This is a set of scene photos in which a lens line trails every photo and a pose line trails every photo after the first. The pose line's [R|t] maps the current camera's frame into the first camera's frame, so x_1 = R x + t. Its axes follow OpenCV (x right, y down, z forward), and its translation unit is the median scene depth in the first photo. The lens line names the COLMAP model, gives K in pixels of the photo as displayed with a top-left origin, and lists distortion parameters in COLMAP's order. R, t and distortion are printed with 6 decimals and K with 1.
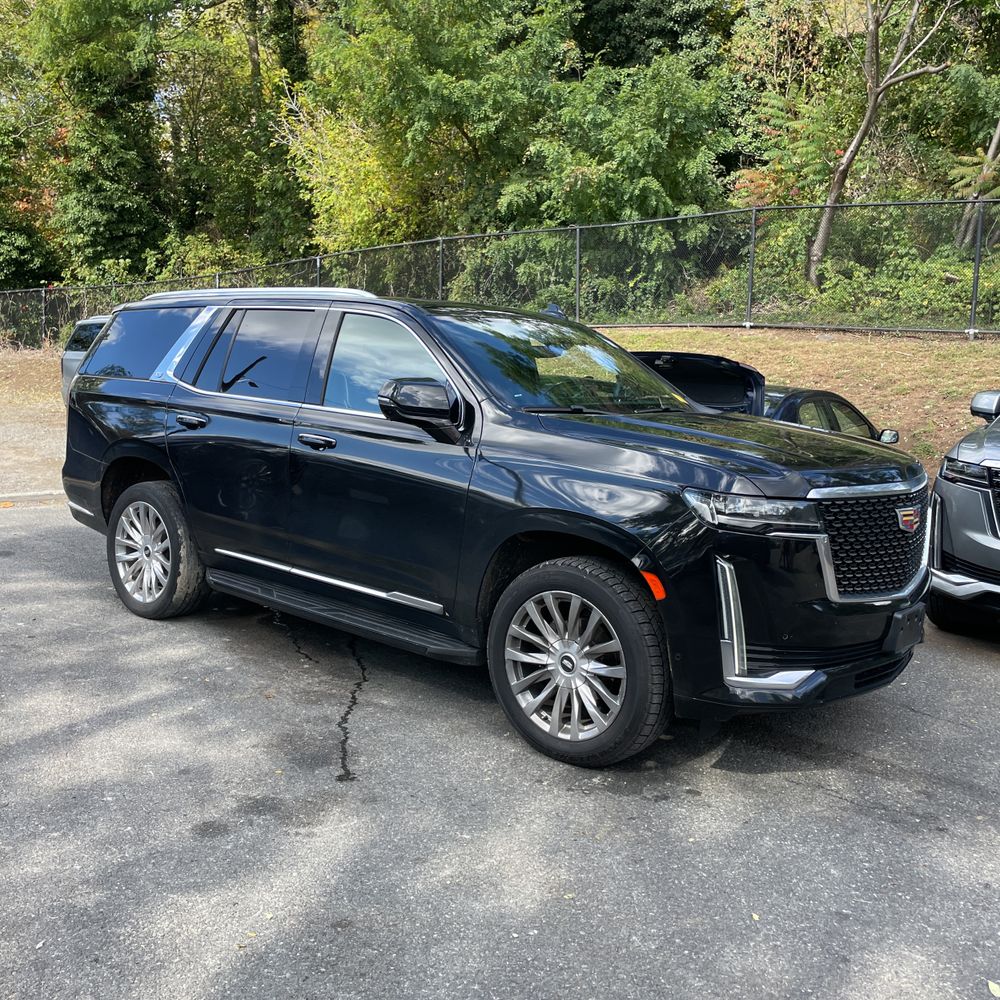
lens RADIAL K [[1021.5, 0, 502.3], [0, 1021.5, 501.4], [0, 0, 1]] dist [0.026515, 0.000000]
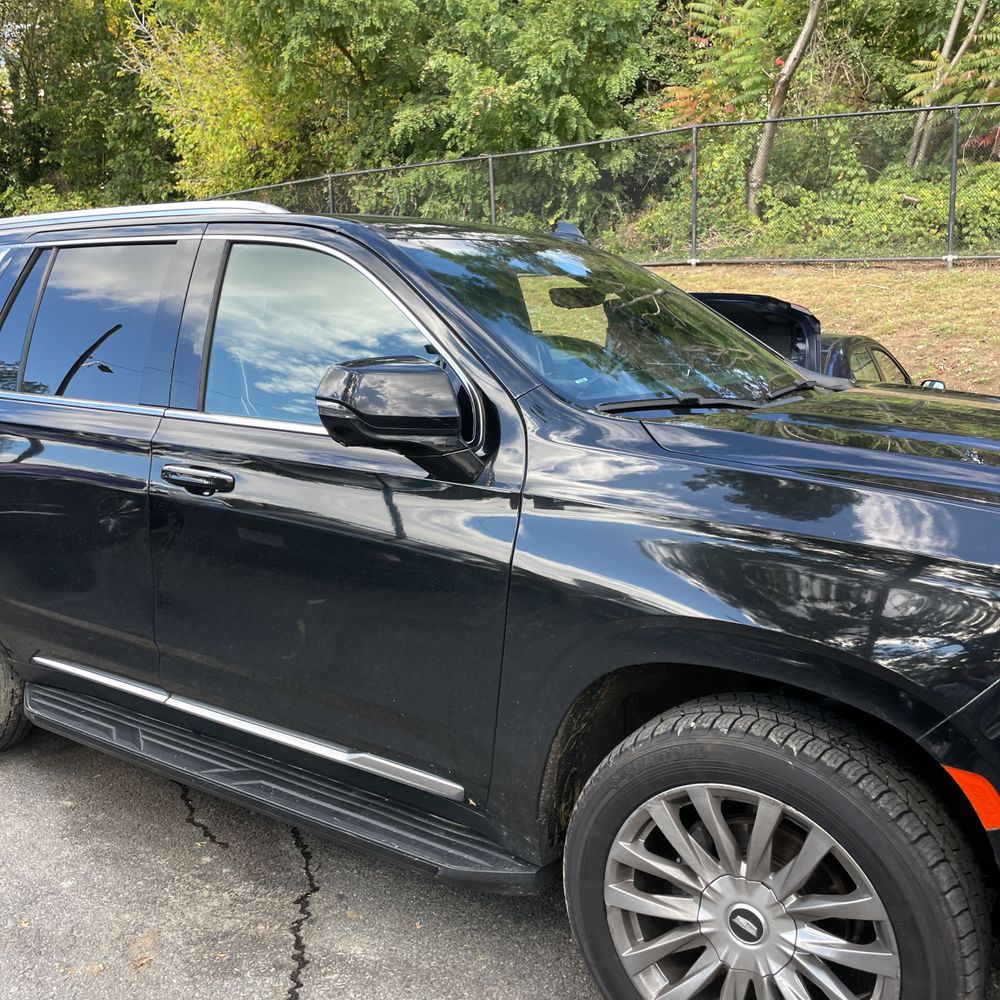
lens RADIAL K [[1021.5, 0, 503.4], [0, 1021.5, 496.1], [0, 0, 1]] dist [0.026515, 0.000000]
pose [[0.992676, -0.063649, 0.102675, -0.029049], [0.059424, 0.997276, 0.043704, -0.024659], [-0.105177, -0.037283, 0.993754, 0.168115]]
